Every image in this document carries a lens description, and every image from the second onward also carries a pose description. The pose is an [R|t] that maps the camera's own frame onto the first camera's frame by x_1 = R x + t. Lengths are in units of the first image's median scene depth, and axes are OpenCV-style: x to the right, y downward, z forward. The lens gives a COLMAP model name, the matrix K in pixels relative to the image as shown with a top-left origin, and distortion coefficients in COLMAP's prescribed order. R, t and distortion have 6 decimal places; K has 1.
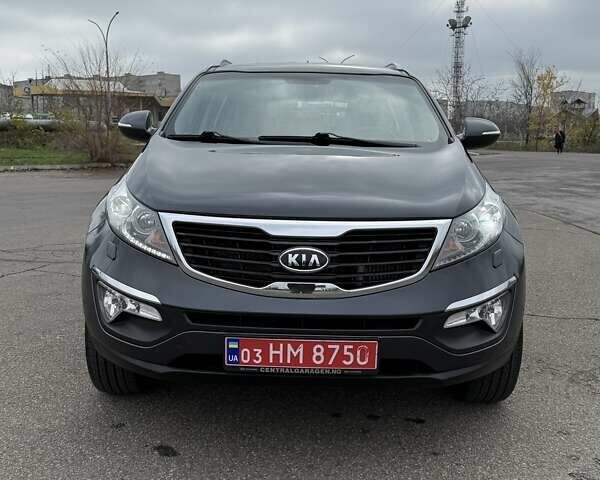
lens RADIAL K [[723.3, 0, 300.0], [0, 723.3, 240.0], [0, 0, 1]] dist [0.043297, 0.000131]
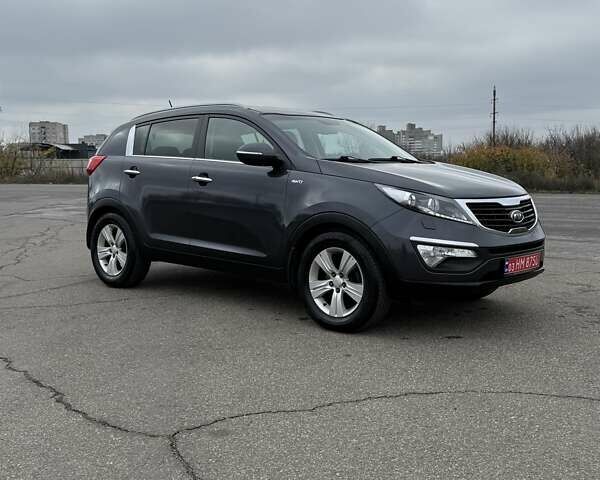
lens RADIAL K [[752.4, 0, 288.7], [0, 752.4, 254.9], [0, 0, 1]] dist [0.076430, -0.033416]
pose [[0.665666, -0.108222, 0.738361, -1.948911], [0.128185, 0.991305, 0.029732, -0.009925], [-0.735158, 0.074855, 0.673750, 0.068401]]
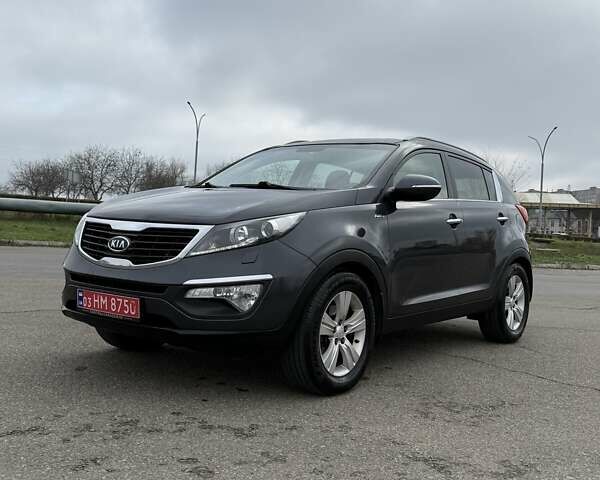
lens RADIAL K [[673.1, 0, 301.0], [0, 673.1, 228.5], [0, 0, 1]] dist [0.121268, 0.008889]
pose [[0.805457, 0.028134, -0.591986, 1.193895], [-0.125499, 0.984317, -0.123974, 0.127157], [0.579215, 0.174150, 0.796356, 0.046077]]
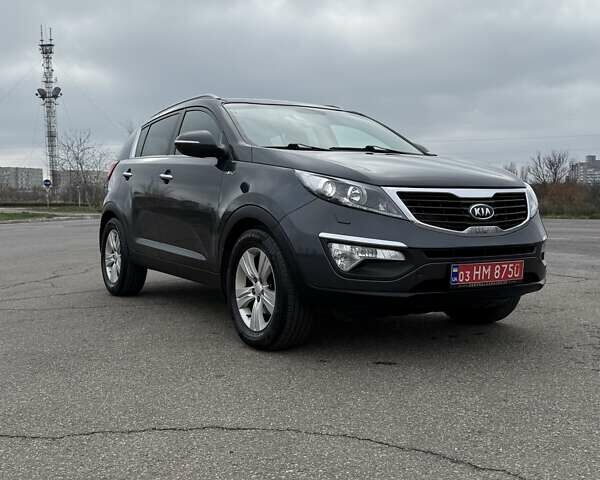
lens RADIAL K [[723.3, 0, 300.0], [0, 723.3, 240.0], [0, 0, 1]] dist [0.043297, 0.000131]
pose [[0.847691, -0.050552, 0.528076, -1.136209], [0.100982, 0.992624, -0.067078, 0.150669], [-0.520790, 0.110188, 0.846544, -0.098424]]
